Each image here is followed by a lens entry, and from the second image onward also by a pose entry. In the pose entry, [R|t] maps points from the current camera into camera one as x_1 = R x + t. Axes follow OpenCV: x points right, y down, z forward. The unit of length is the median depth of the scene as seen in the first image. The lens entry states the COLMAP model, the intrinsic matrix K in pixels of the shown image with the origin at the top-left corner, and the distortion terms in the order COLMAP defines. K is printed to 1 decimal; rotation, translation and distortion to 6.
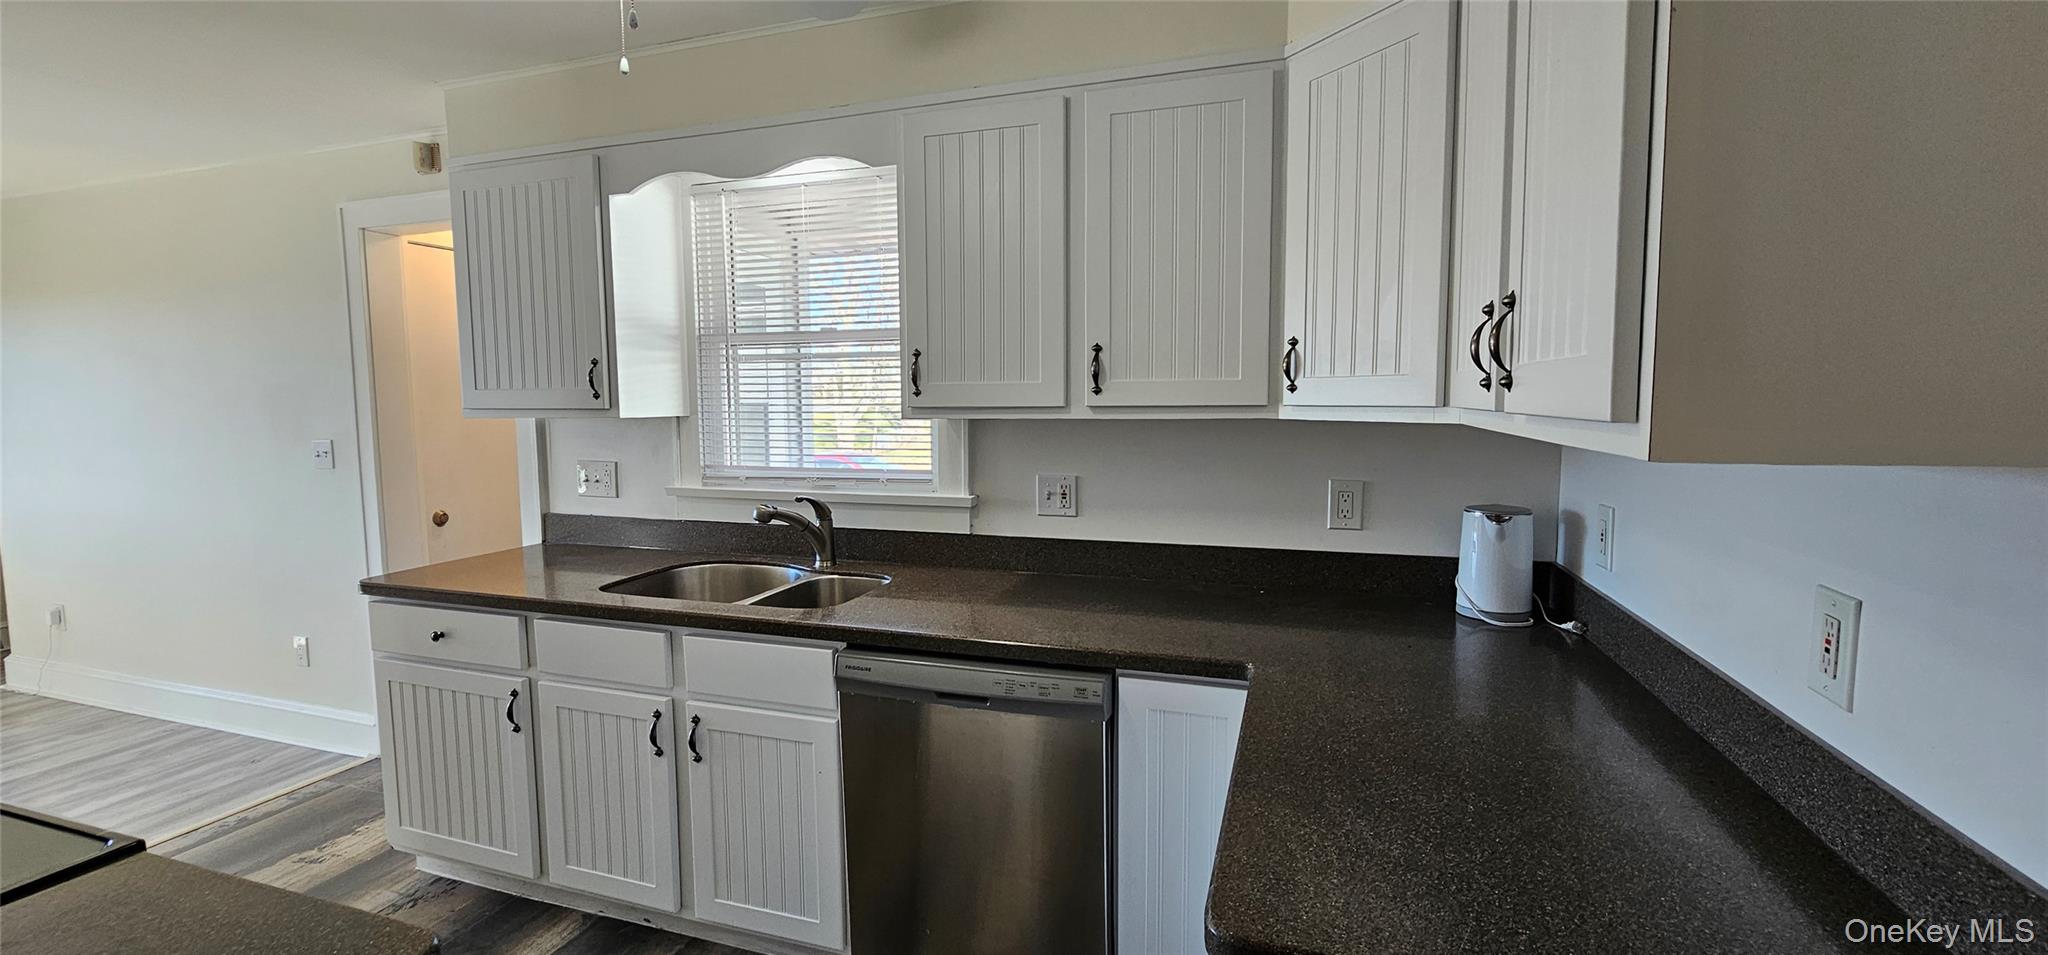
lens RADIAL K [[845.8, 0, 1008.0], [0, 845.8, 467.6], [0, 0, 1]] dist [-0.003295, -0.000407]
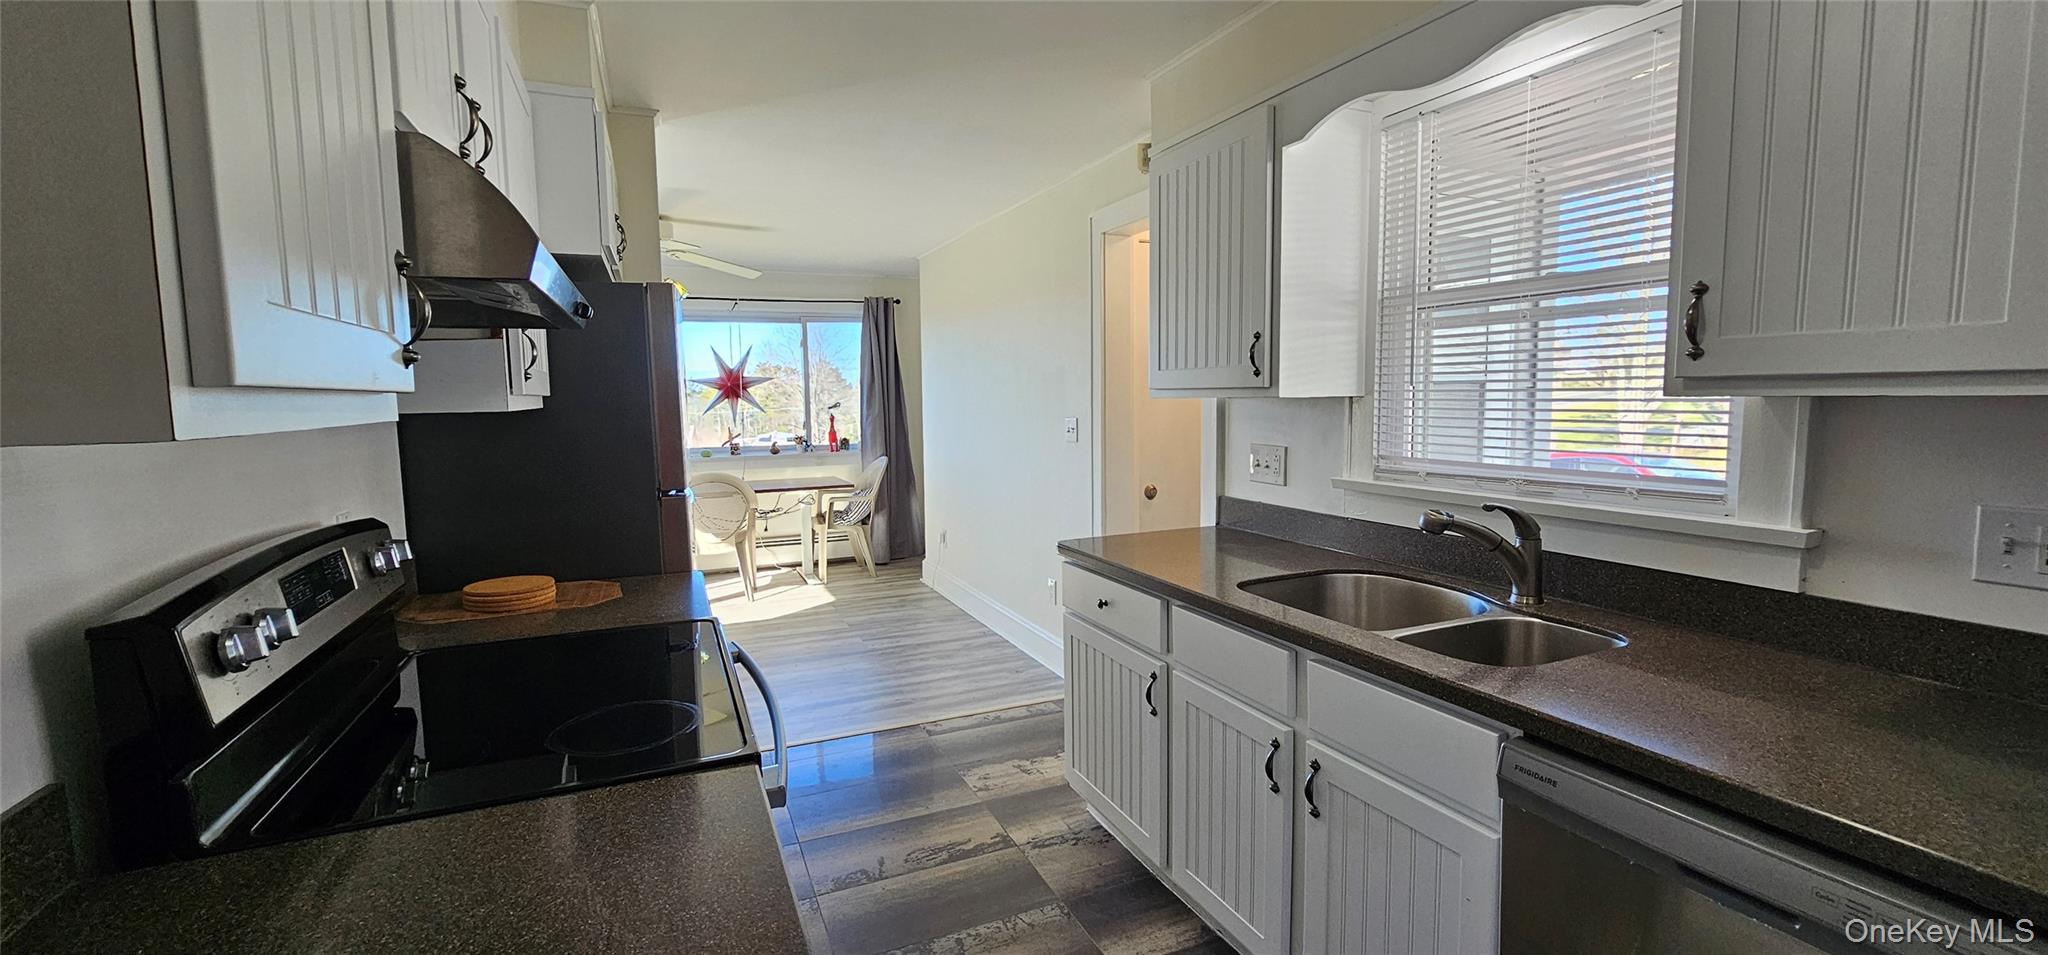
lens RADIAL K [[845.8, 0, 1008.0], [0, 845.8, 467.6], [0, 0, 1]] dist [-0.003295, -0.000407]
pose [[0.676212, 0.062395, -0.734061, 0.008073], [-0.053313, 0.997939, 0.035713, -0.001054], [0.734776, 0.014985, 0.678144, 0.183657]]
